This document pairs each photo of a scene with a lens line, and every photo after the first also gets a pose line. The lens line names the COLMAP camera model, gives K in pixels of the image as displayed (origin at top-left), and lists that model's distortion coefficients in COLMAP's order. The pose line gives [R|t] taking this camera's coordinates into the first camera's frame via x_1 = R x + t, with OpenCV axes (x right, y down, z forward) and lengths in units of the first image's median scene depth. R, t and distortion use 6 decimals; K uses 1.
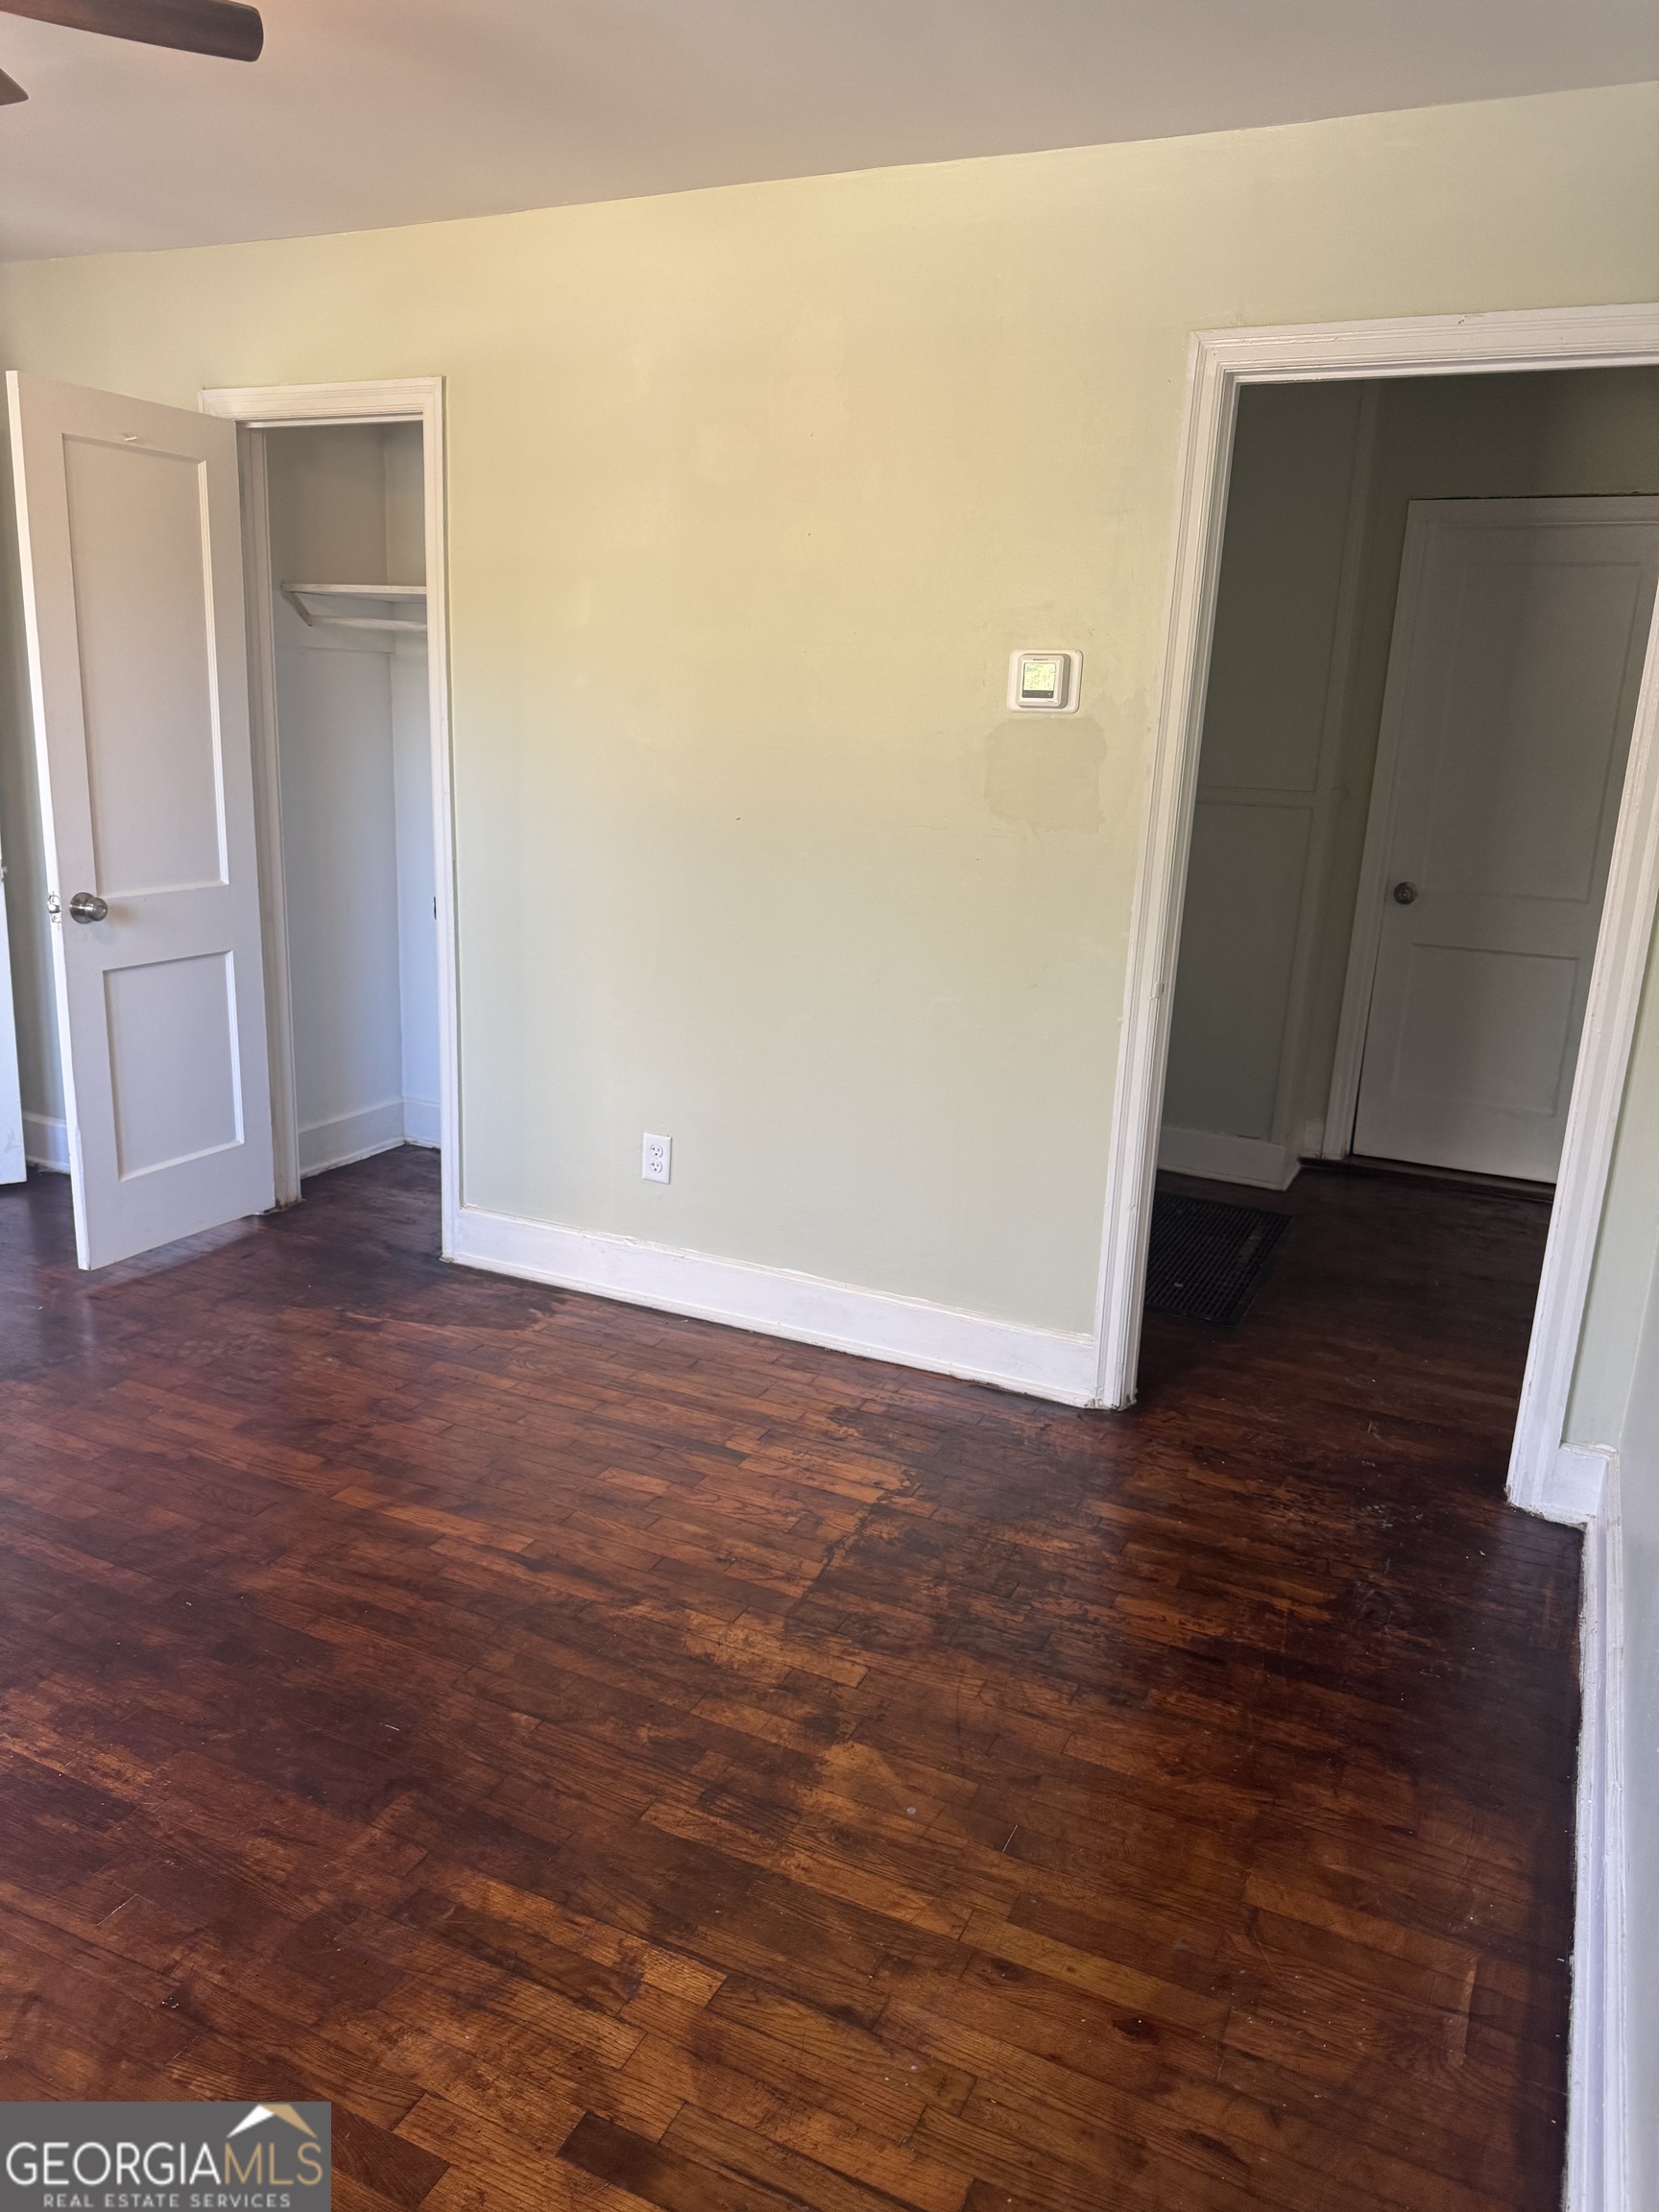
lens RADIAL K [[1571.5, 0, 827.8], [0, 1571.5, 1104.6], [0, 0, 1]] dist [0.073756, -0.059135]
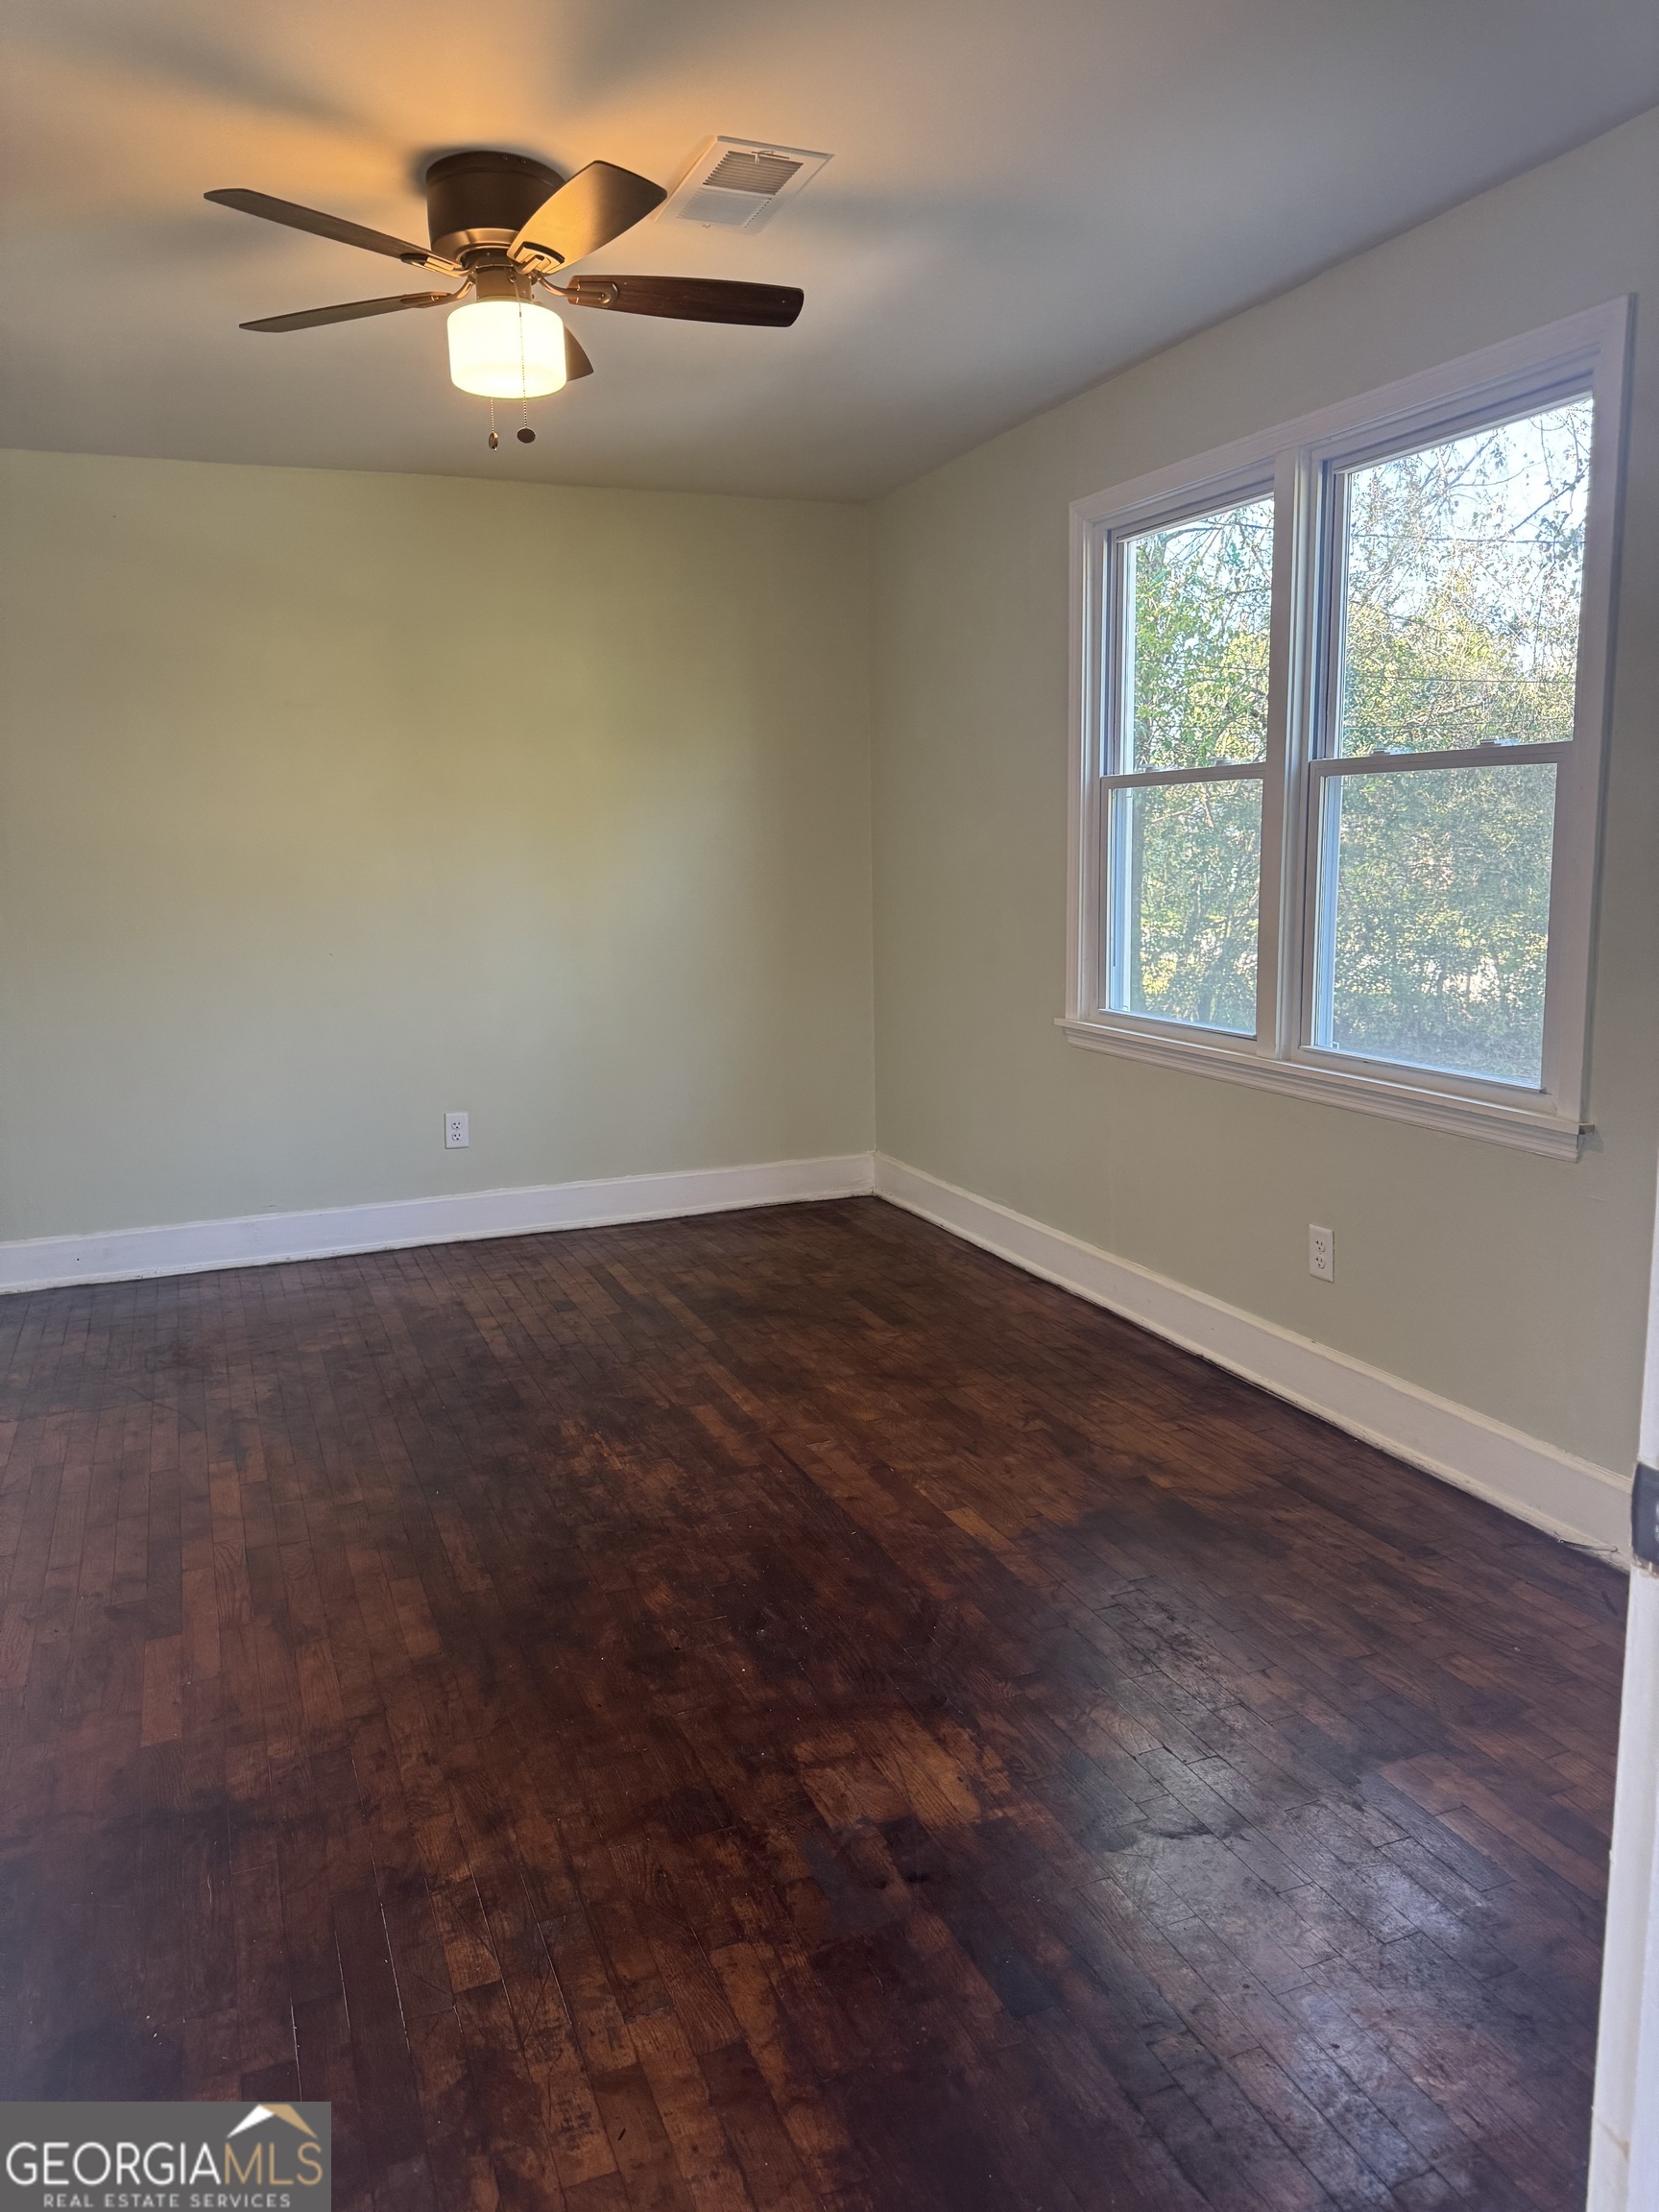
lens RADIAL K [[1571.5, 0, 825.0], [0, 1571.5, 1106.7], [0, 0, 1]] dist [0.073756, -0.059135]
pose [[-0.737799, -0.131319, 0.662124, -1.380383], [0.179944, 0.907137, 0.380423, -0.371665], [-0.650594, 0.399821, -0.645655, 1.454080]]
